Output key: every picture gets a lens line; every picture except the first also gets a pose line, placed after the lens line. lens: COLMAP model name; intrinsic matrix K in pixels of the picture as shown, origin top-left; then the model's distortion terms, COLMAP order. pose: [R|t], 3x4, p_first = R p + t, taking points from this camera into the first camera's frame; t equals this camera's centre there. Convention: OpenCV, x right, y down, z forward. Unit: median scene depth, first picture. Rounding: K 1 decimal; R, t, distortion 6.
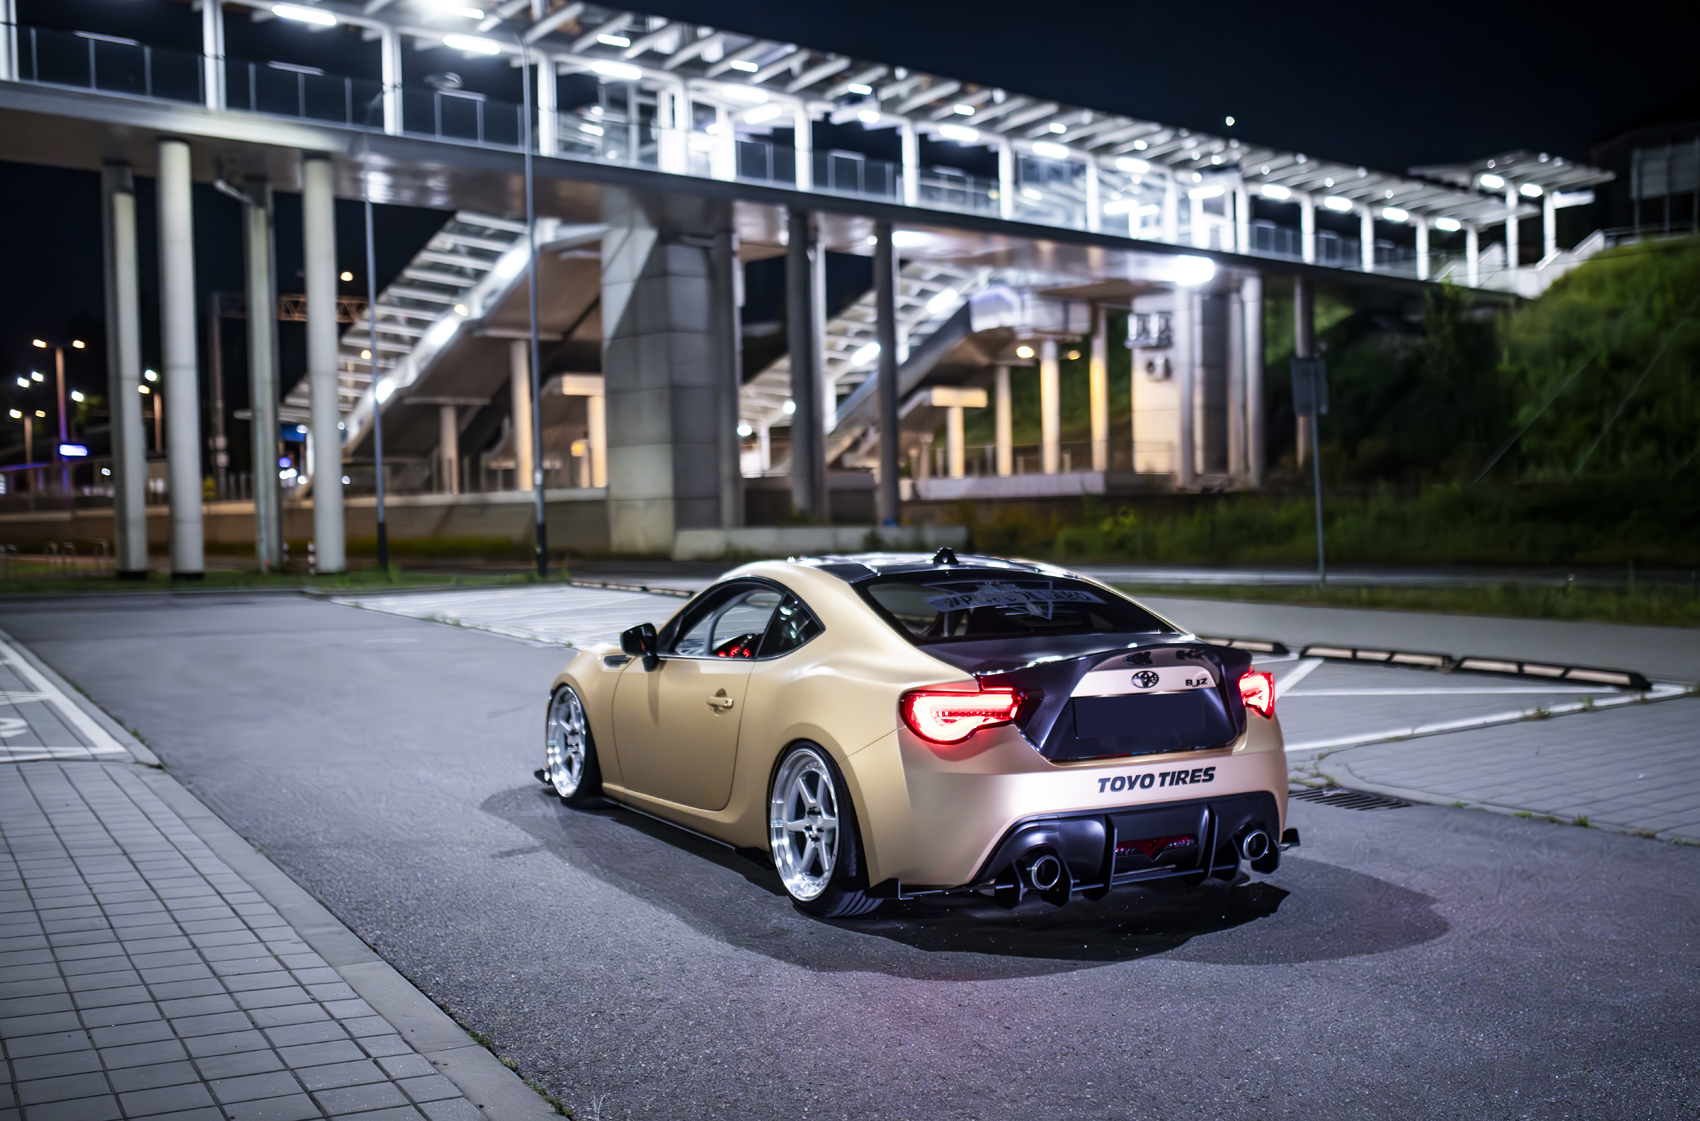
lens RADIAL K [[1746.7, 0, 902.4], [0, 1746.7, 578.0], [0, 0, 1]] dist [-0.058893, 0.099609]
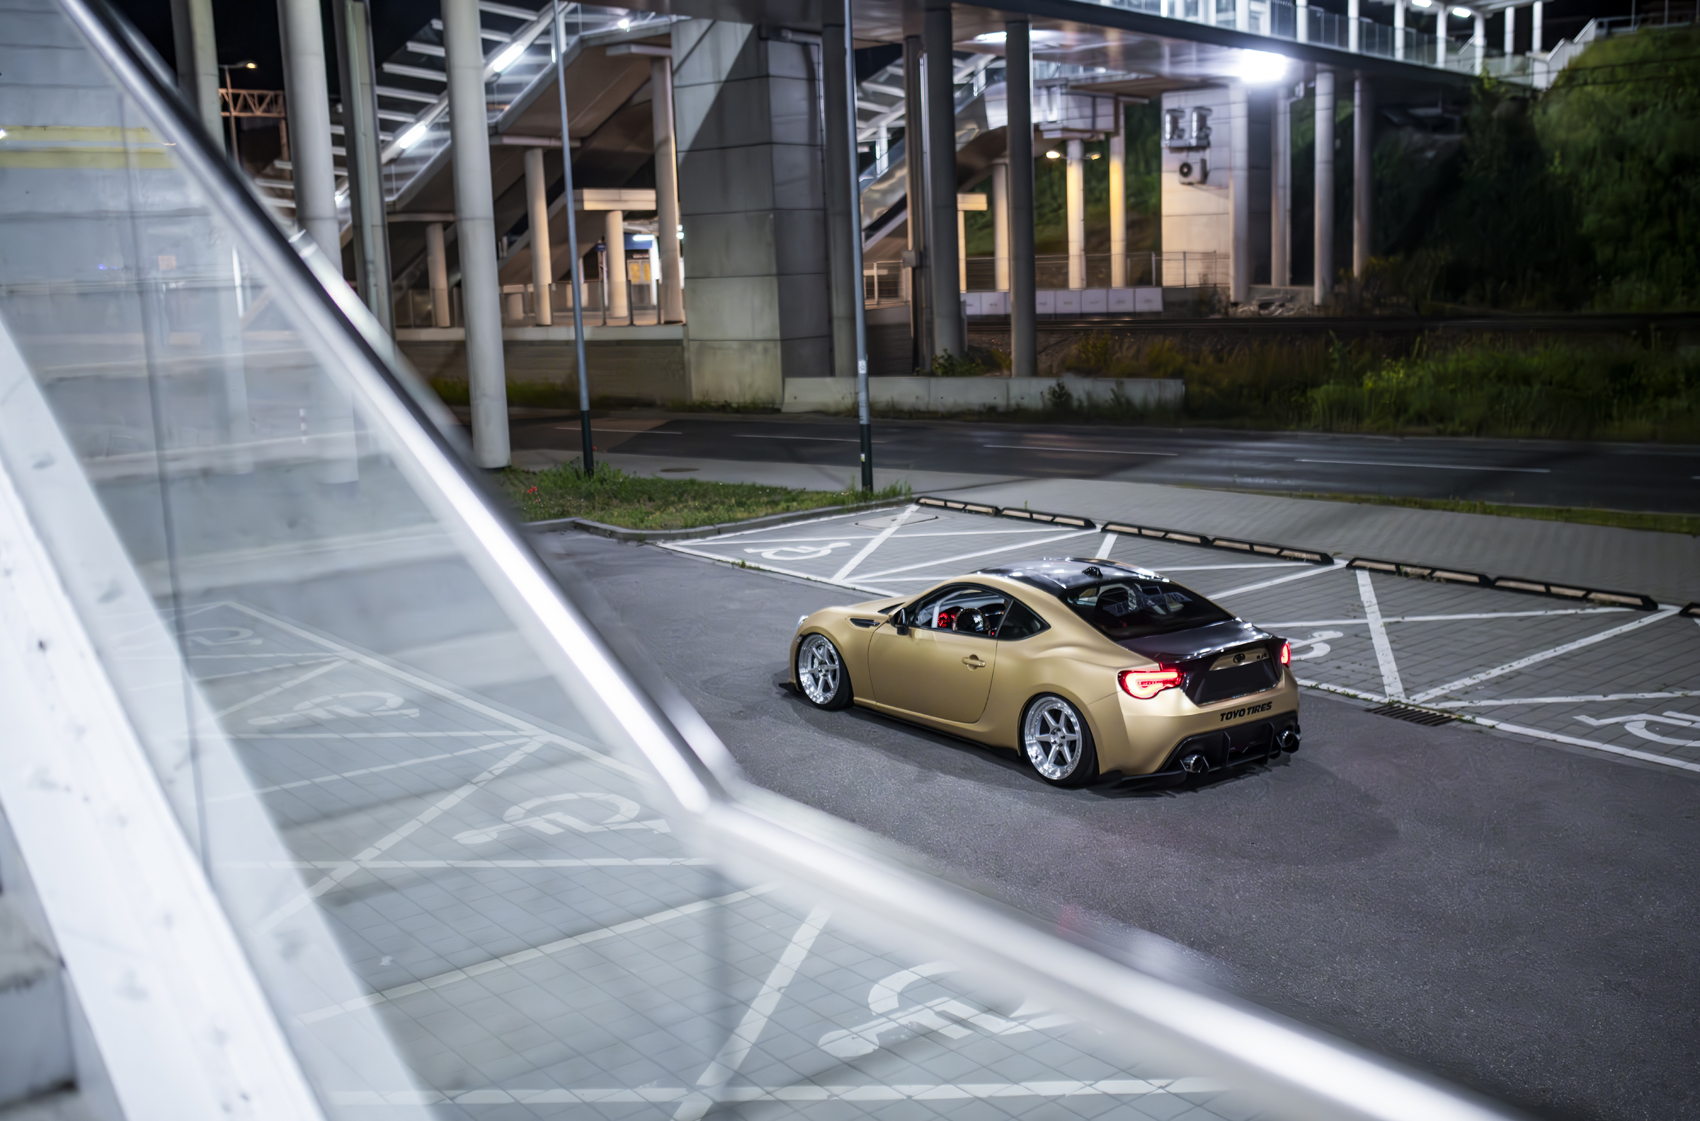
lens RADIAL K [[1672.0, 0, 850.0], [0, 1672.0, 560.5], [0, 0, 1]] dist [-0.041488, 0.021961]
pose [[0.991606, -0.036514, 0.124033, -0.187238], [0.019972, 0.991037, 0.132083, -0.042862], [-0.127744, -0.128497, 0.983448, 0.148129]]
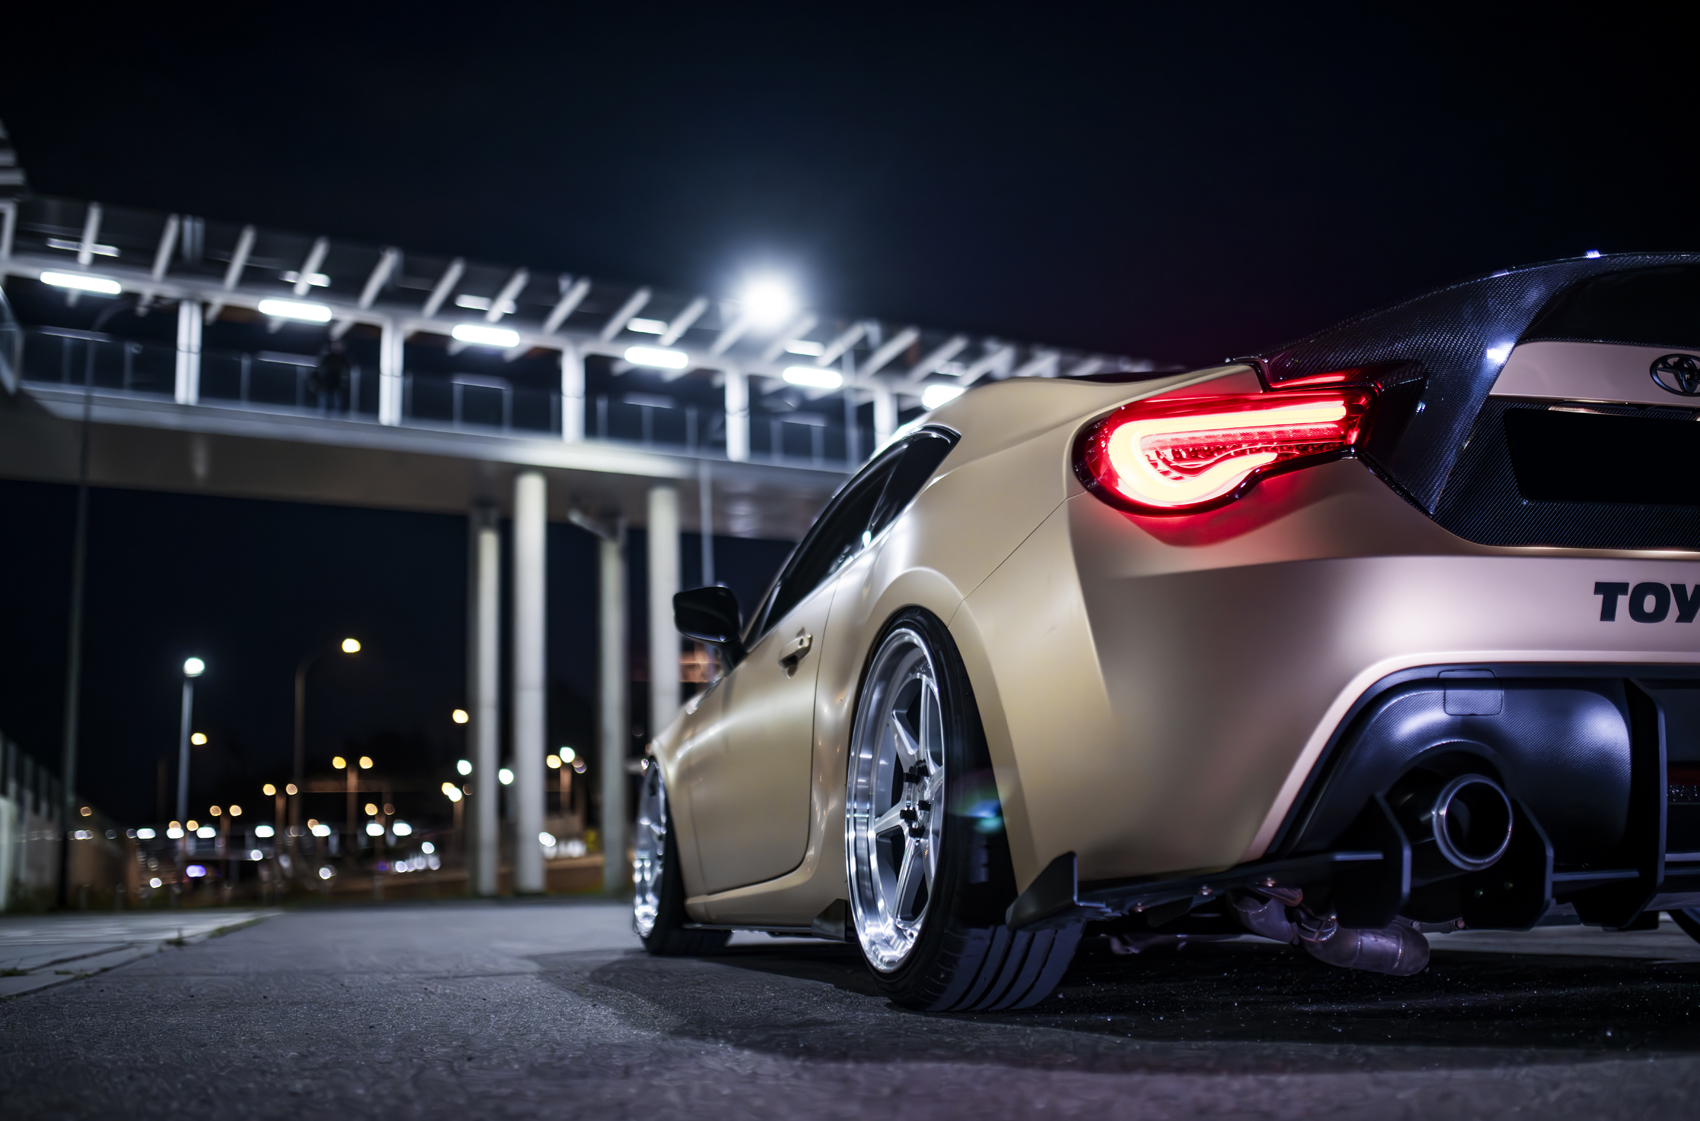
lens RADIAL K [[1672.0, 0, 850.0], [0, 1672.0, 560.5], [0, 0, 1]] dist [-0.041488, 0.021961]
pose [[0.968606, -0.062590, -0.240591, 0.004824], [0.005950, 0.973347, -0.229260, 0.021739], [0.248528, 0.220631, 0.943163, 0.069909]]
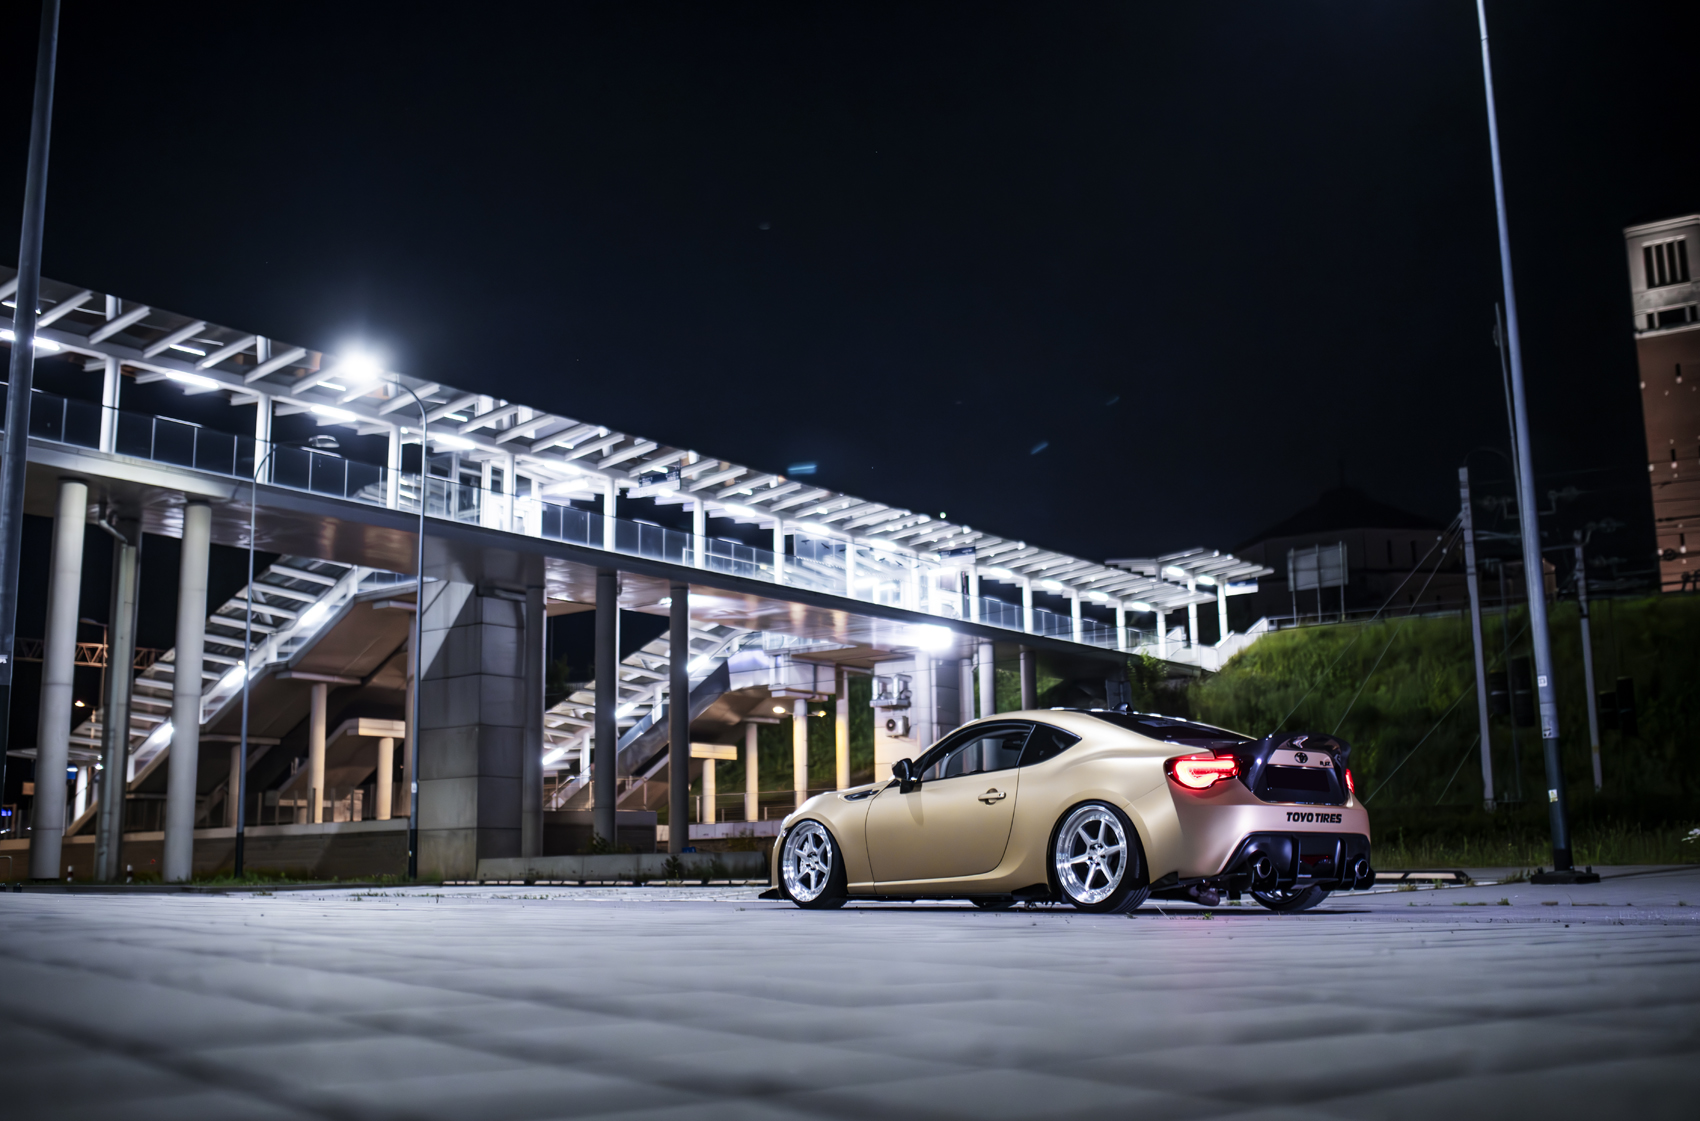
lens RADIAL K [[1672.0, 0, 850.0], [0, 1672.0, 560.5], [0, 0, 1]] dist [-0.041488, 0.021961]
pose [[0.987716, 0.034266, 0.152456, -0.061006], [0.001762, 0.973155, -0.230146, 0.027628], [-0.156249, 0.227587, 0.961140, -0.055799]]
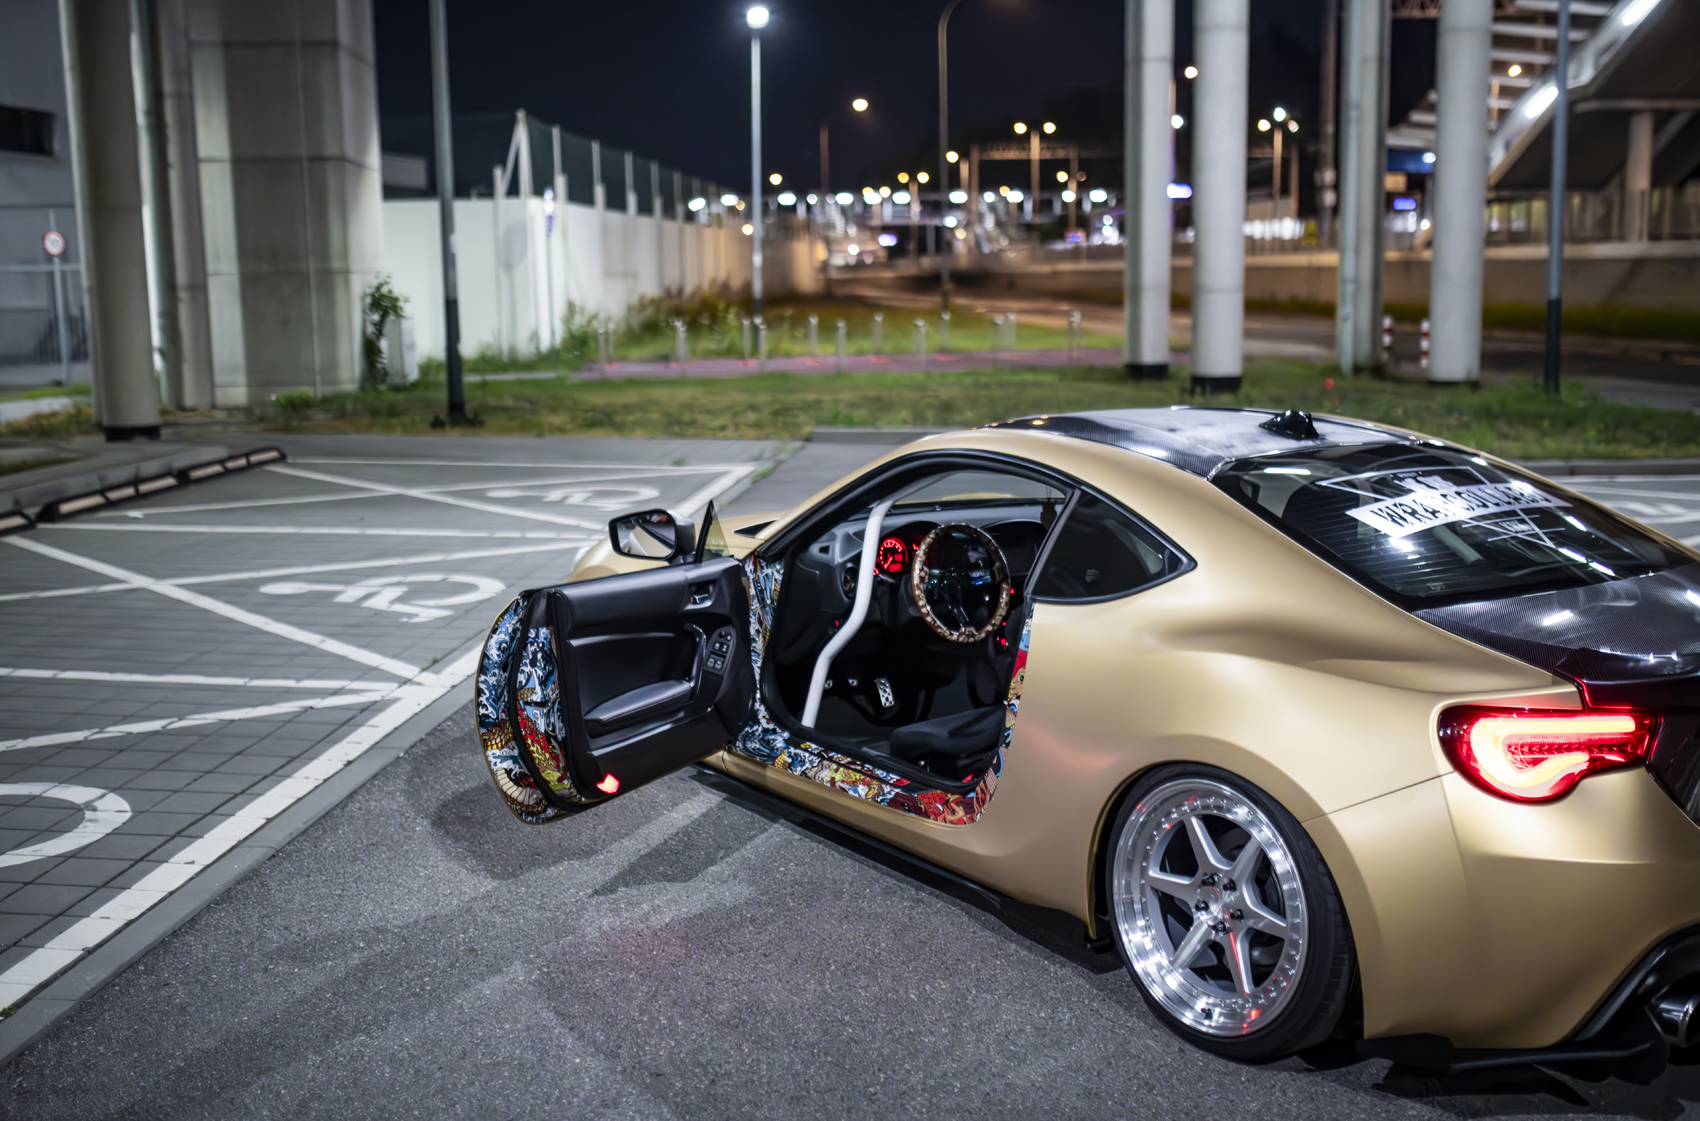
lens RADIAL K [[1708.6, 0, 846.9], [0, 1708.6, 516.3], [0, 0, 1]] dist [-0.004494, 0.006768]
pose [[0.791051, 0.099716, -0.603569, -0.098981], [-0.031023, 0.991895, 0.123212, -0.016115], [0.610963, -0.078742, 0.787733, 0.299073]]
